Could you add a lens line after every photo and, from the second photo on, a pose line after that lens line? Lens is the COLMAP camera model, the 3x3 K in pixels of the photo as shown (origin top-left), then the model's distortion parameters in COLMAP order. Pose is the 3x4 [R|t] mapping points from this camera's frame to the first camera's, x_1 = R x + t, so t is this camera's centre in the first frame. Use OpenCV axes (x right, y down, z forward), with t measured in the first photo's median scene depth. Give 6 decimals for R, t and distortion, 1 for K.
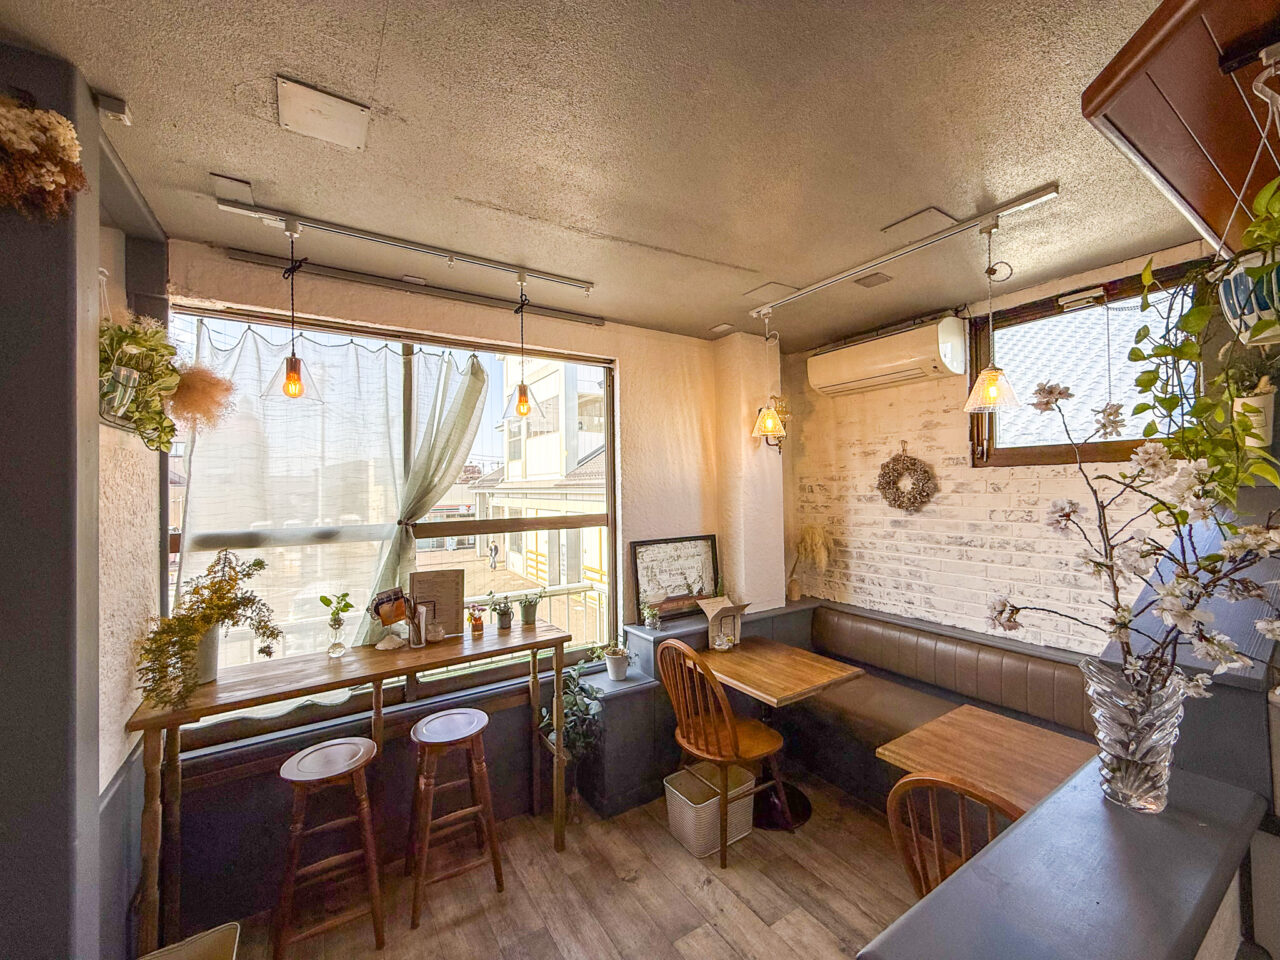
lens RADIAL K [[510.4, 0, 640.0], [0, 510.4, 480.0], [0, 0, 1]] dist [-0.000413, -0.000030]
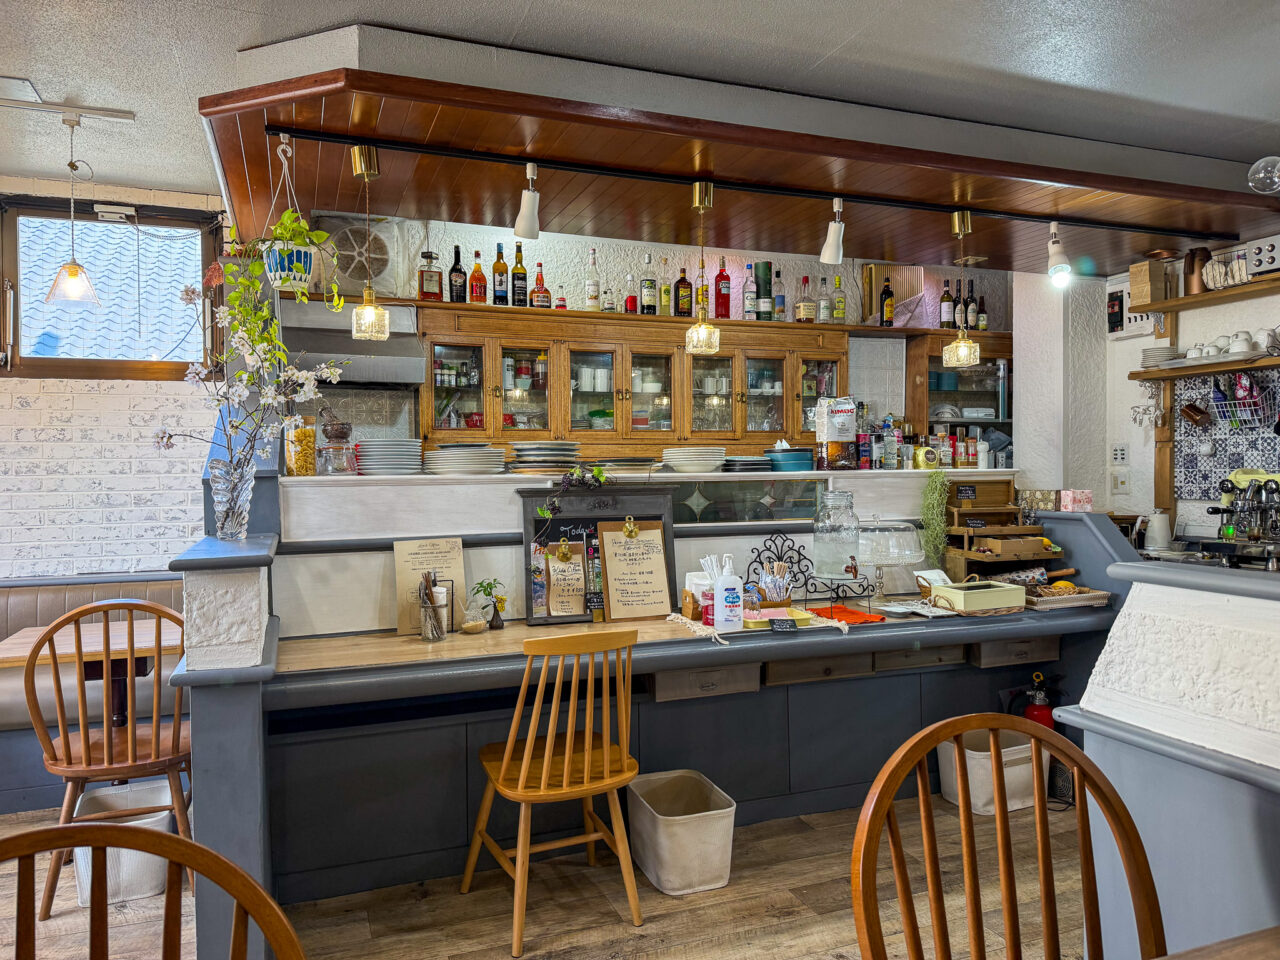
lens RADIAL K [[895.0, 0, 640.0], [0, 895.0, 480.0], [0, 0, 1]] dist [-0.003969, -0.003048]
pose [[0.205214, -0.002334, 0.978714, -0.578270], [-0.008279, 0.999957, 0.004120, 0.137259], [-0.978682, -0.008948, 0.205186, -0.327907]]
